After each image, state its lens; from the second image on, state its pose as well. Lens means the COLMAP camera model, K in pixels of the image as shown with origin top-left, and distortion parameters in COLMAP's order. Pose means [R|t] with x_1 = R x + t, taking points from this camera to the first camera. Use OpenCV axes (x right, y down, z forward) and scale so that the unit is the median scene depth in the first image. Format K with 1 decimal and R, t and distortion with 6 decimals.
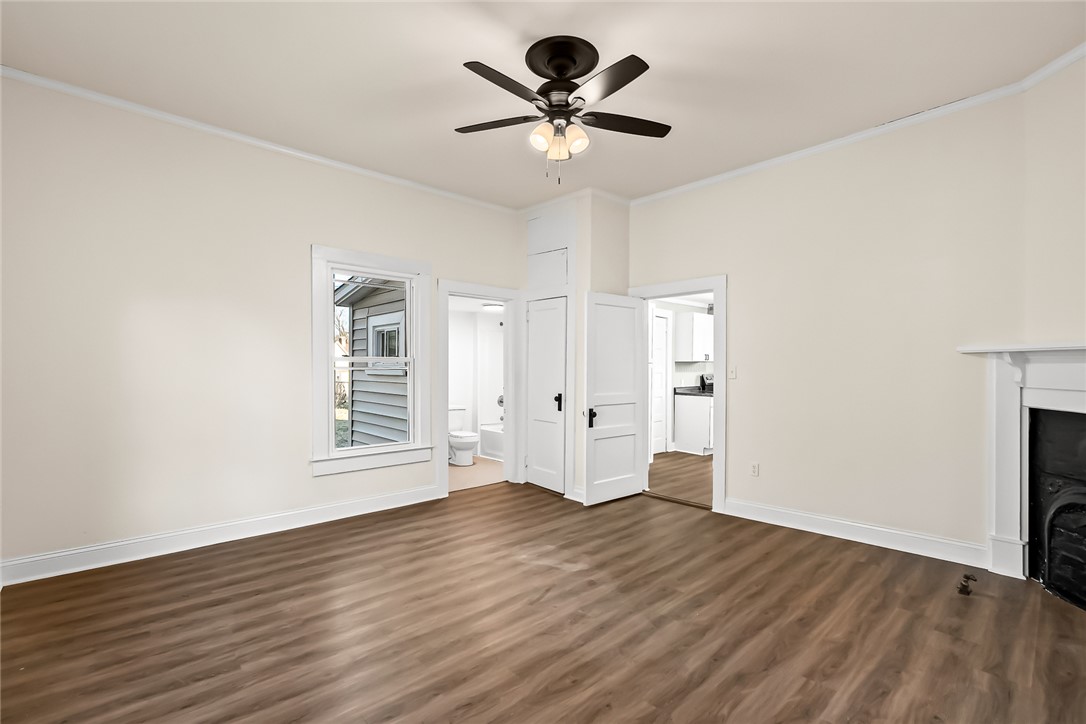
lens RADIAL K [[485.5, 0, 543.0], [0, 485.5, 362.0], [0, 0, 1]] dist [-0.012607, 0.000116]
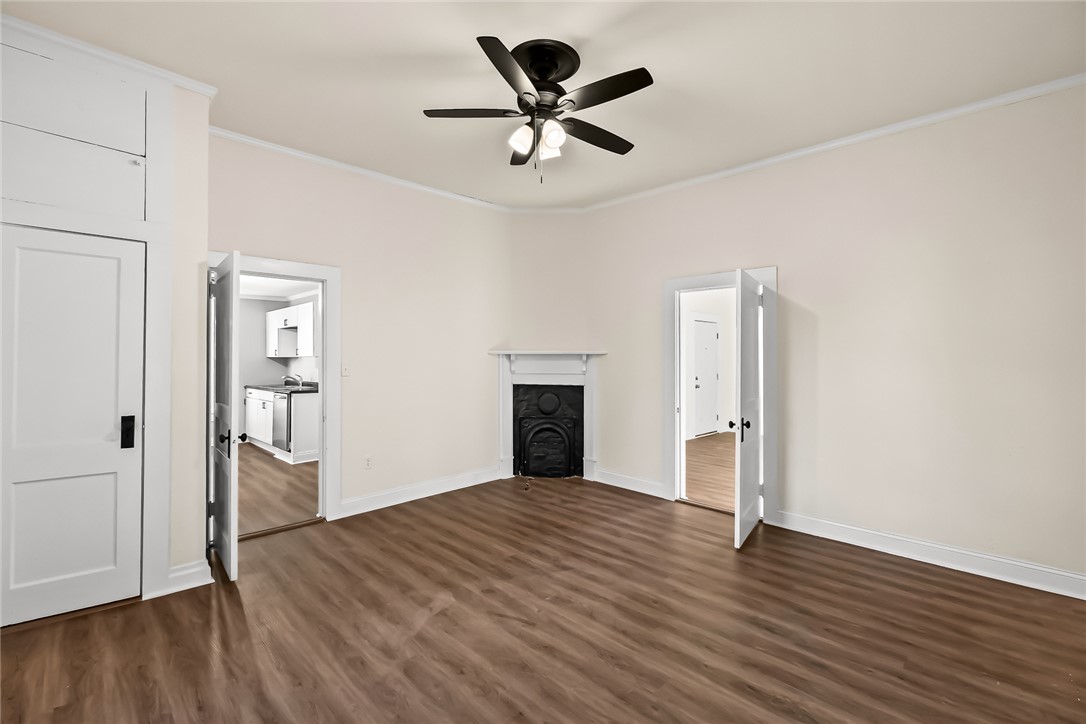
lens RADIAL K [[485.5, 0, 543.0], [0, 485.5, 362.0], [0, 0, 1]] dist [-0.012607, 0.000116]
pose [[-0.026624, -0.007006, 0.999621, -0.892044], [-0.008888, 0.999938, 0.006771, -0.005383], [-0.999606, -0.008705, -0.026684, 0.958875]]
